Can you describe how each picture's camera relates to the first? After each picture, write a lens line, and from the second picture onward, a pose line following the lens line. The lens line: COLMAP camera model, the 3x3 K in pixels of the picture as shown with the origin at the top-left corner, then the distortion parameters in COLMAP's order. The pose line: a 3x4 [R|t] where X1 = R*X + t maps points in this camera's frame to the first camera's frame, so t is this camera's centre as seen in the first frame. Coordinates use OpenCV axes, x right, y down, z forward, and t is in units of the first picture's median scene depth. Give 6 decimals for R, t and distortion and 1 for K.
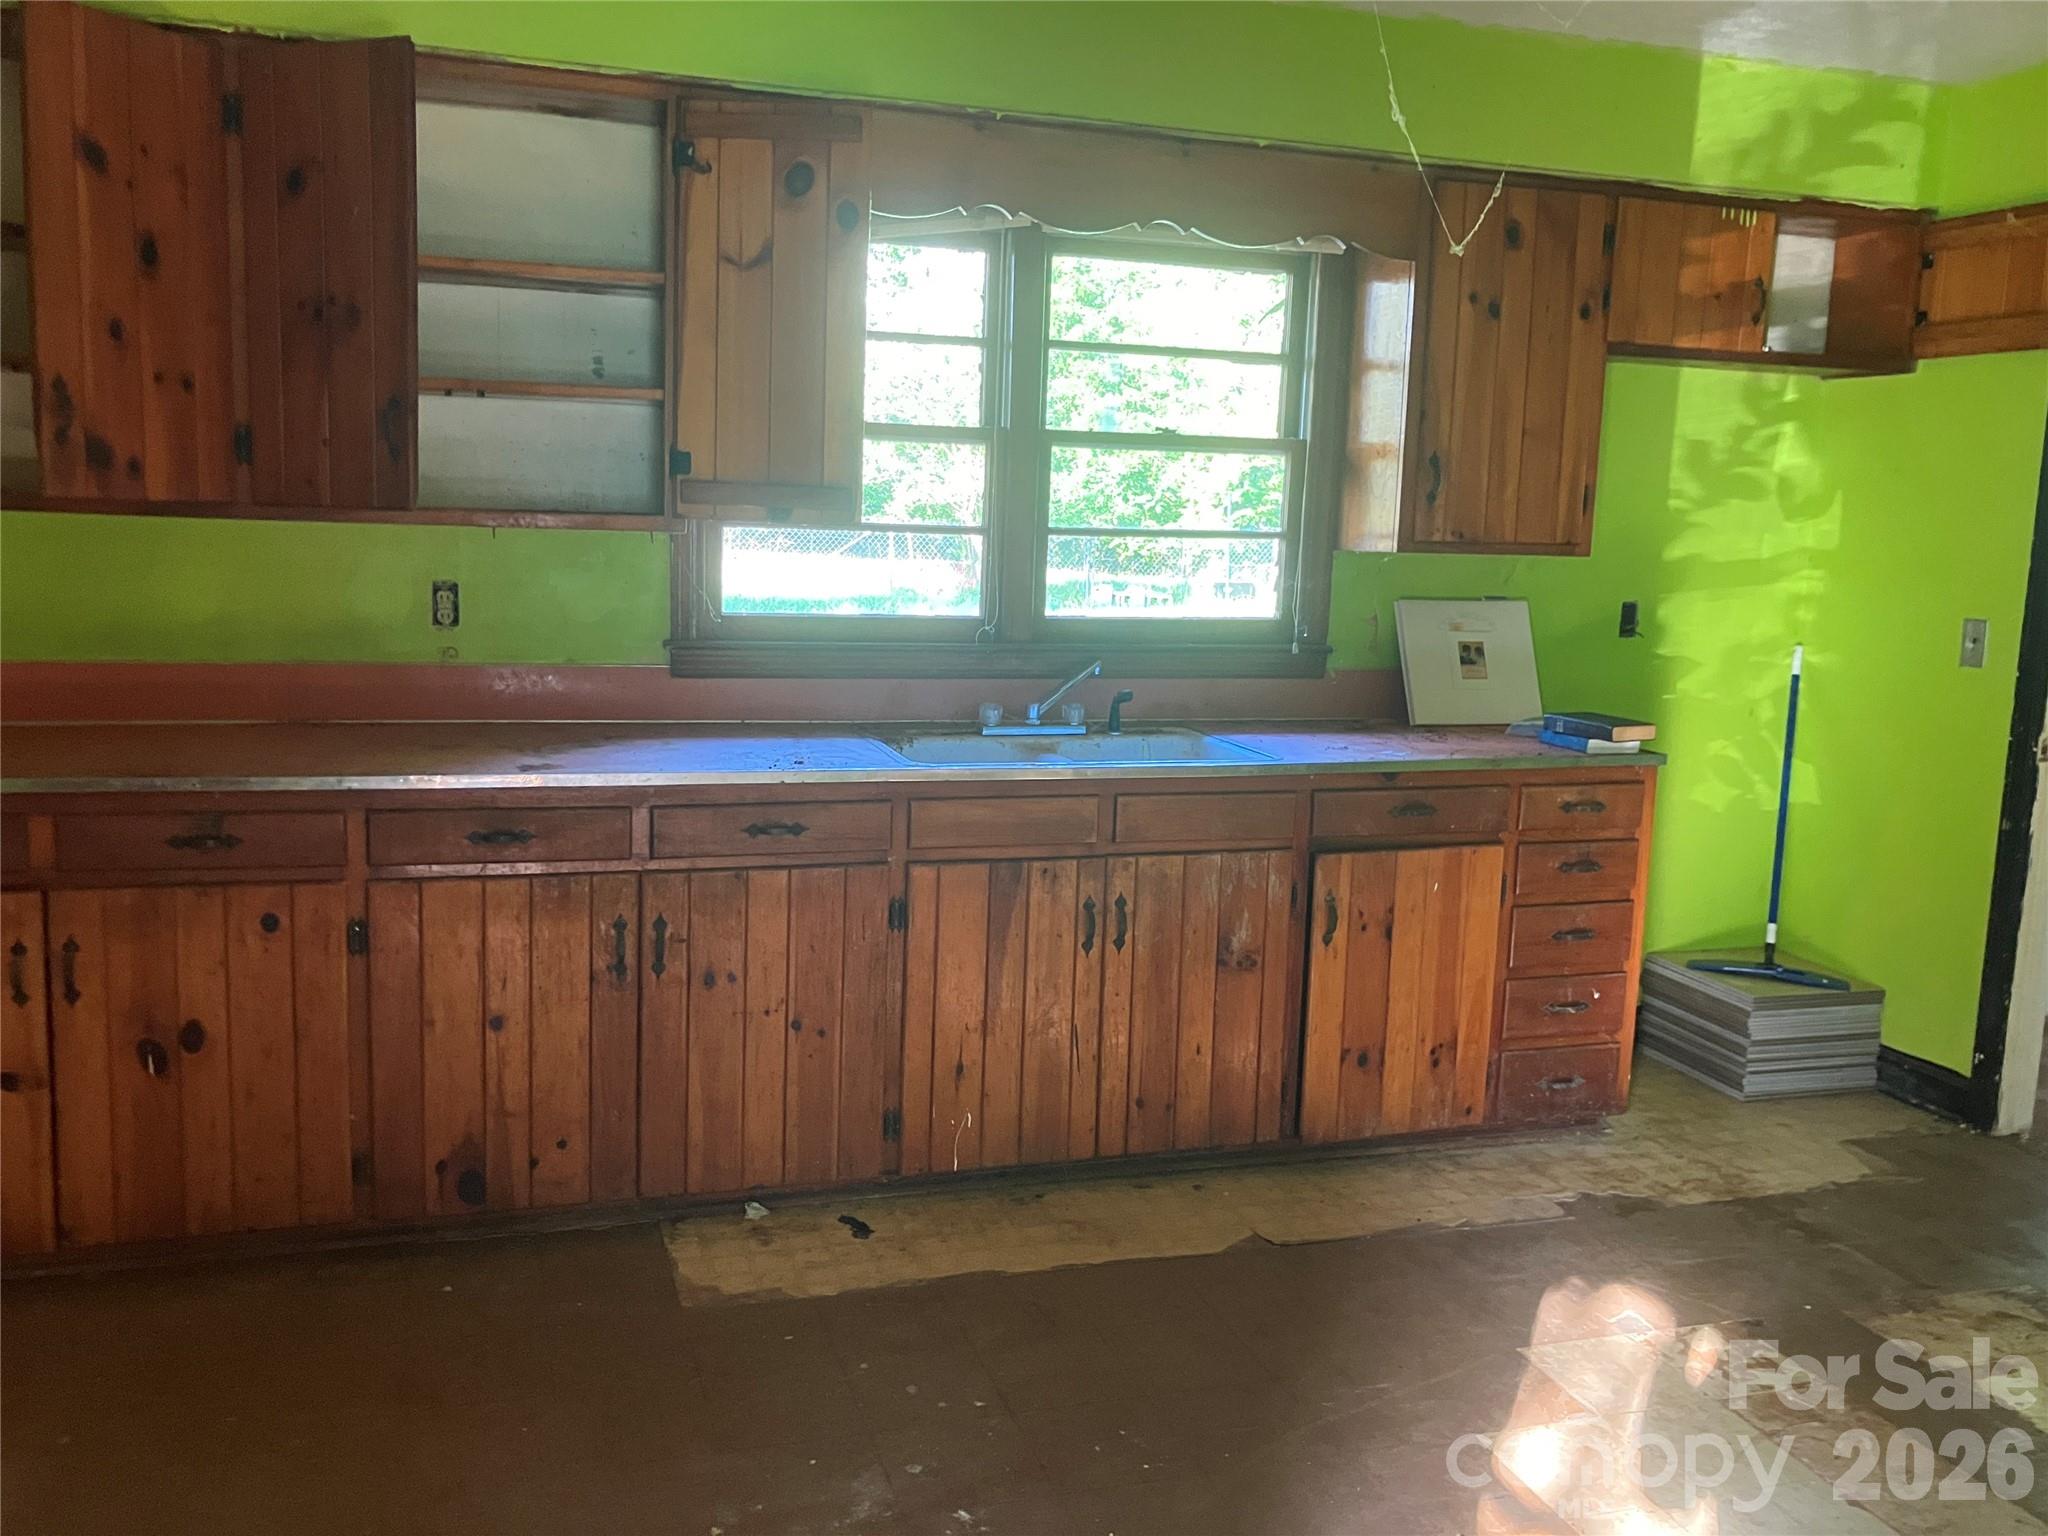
lens RADIAL K [[1657.3, 0, 1012.1], [0, 1657.3, 754.2], [0, 0, 1]] dist [0.045761, -0.042967]
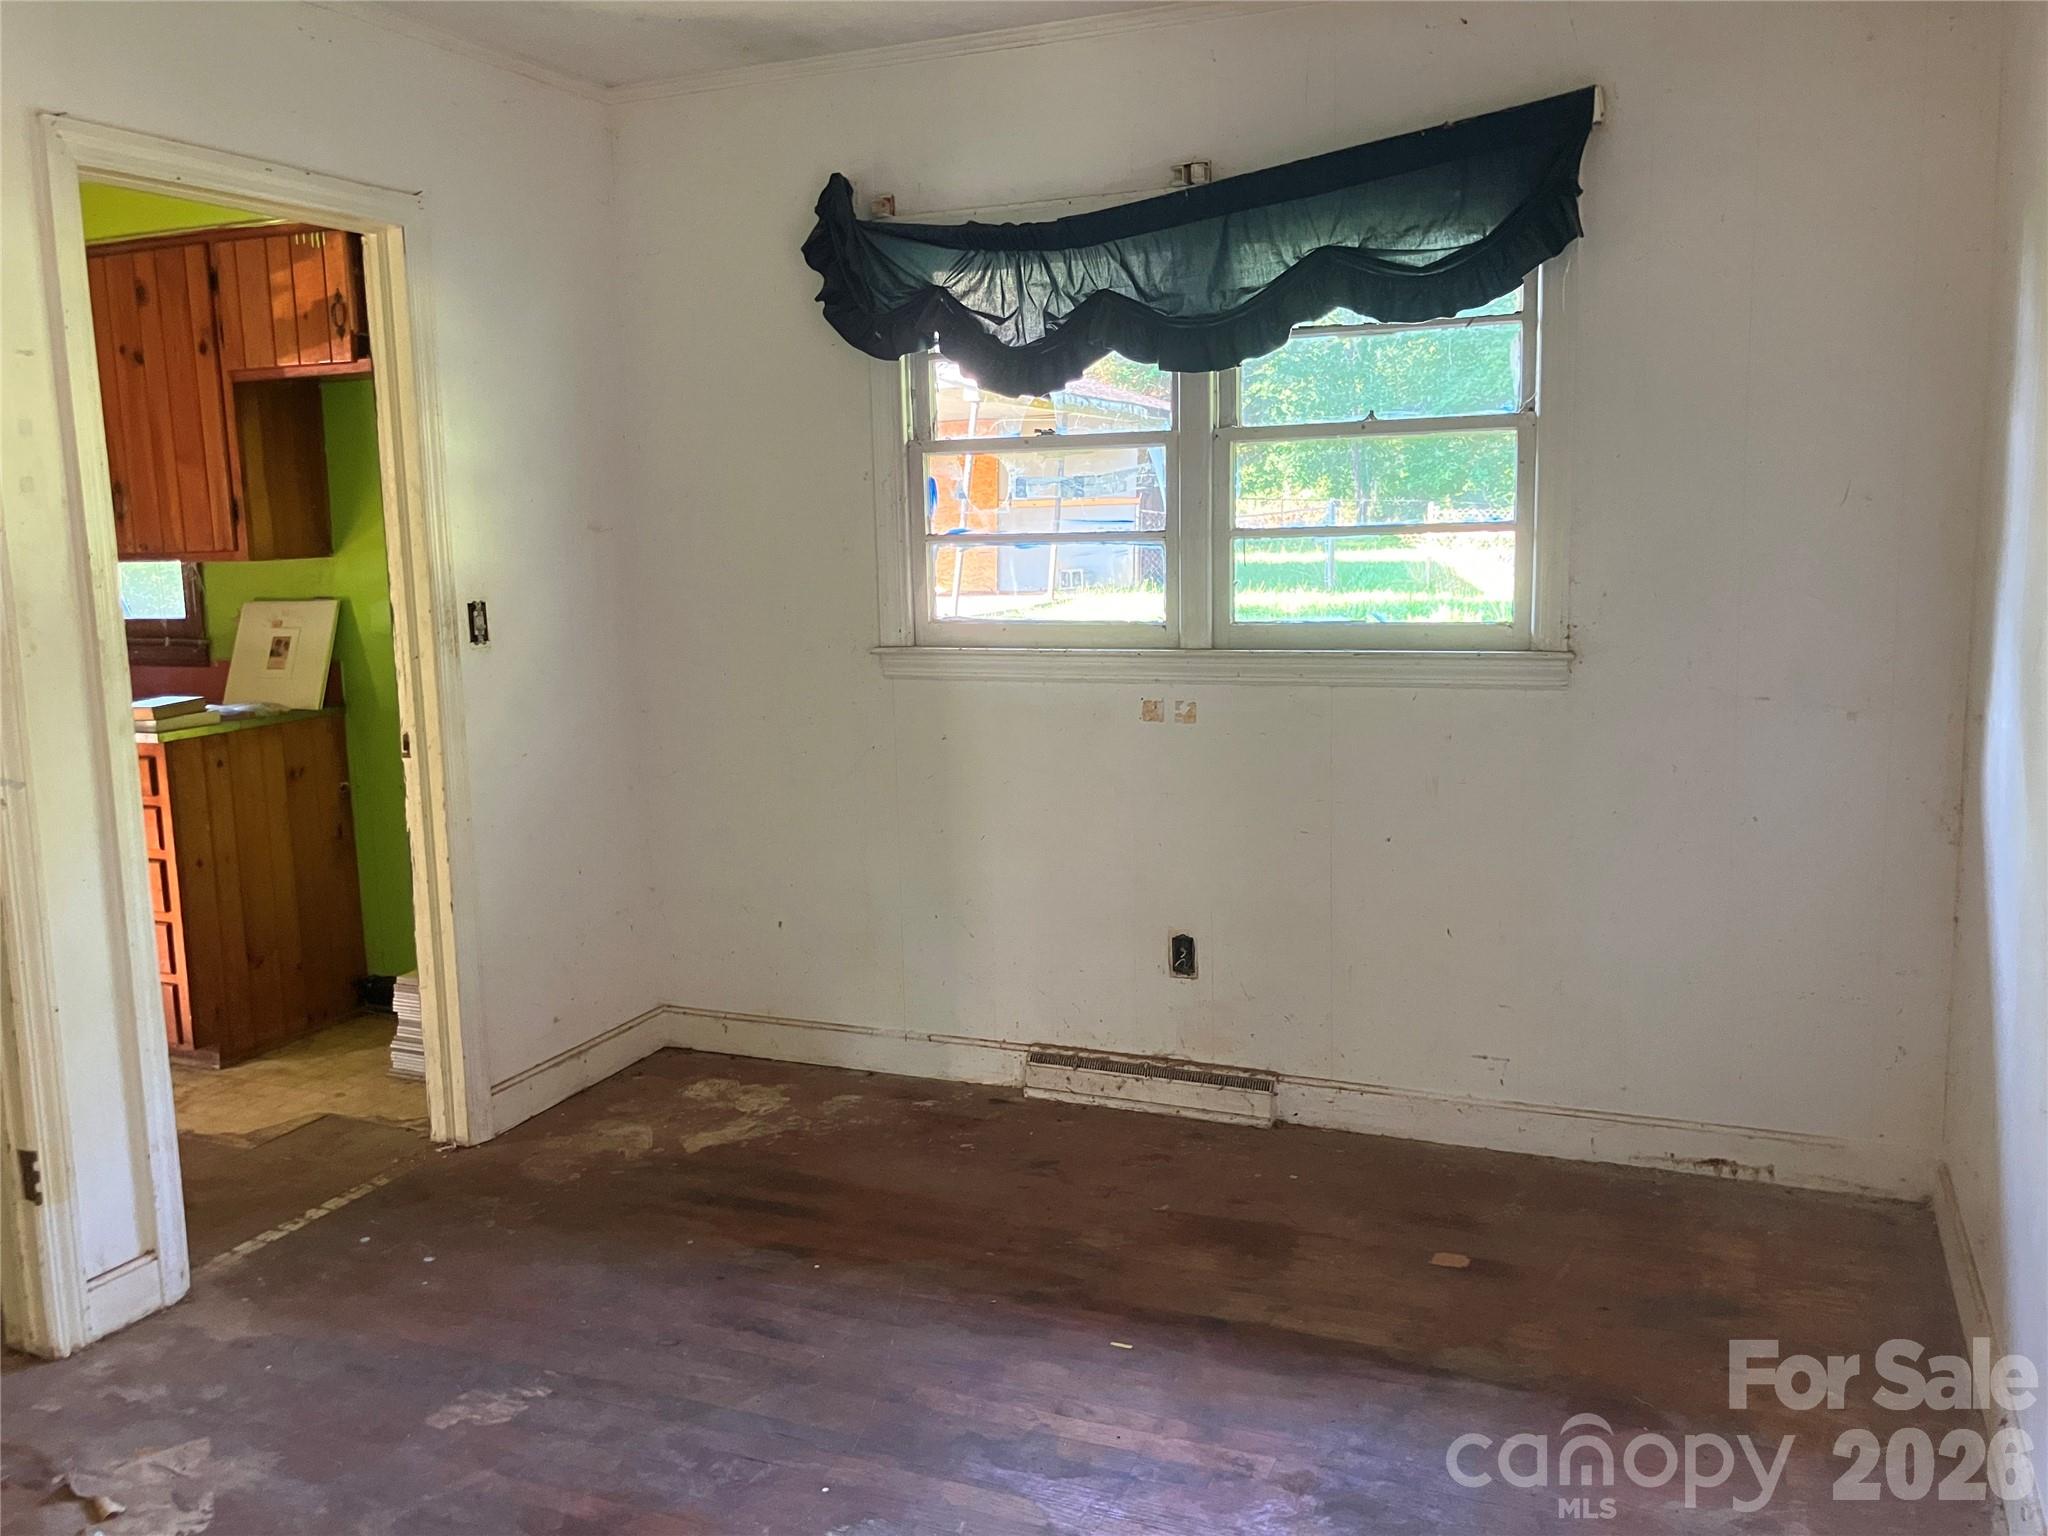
lens RADIAL K [[1657.3, 0, 1018.2], [0, 1657.3, 763.9], [0, 0, 1]] dist [0.045761, -0.042967]
pose [[0.748613, 0.046621, -0.661367, 0.561919], [-0.047853, 0.998722, 0.016237, -0.009135], [0.661279, 0.019493, 0.749887, 0.187540]]
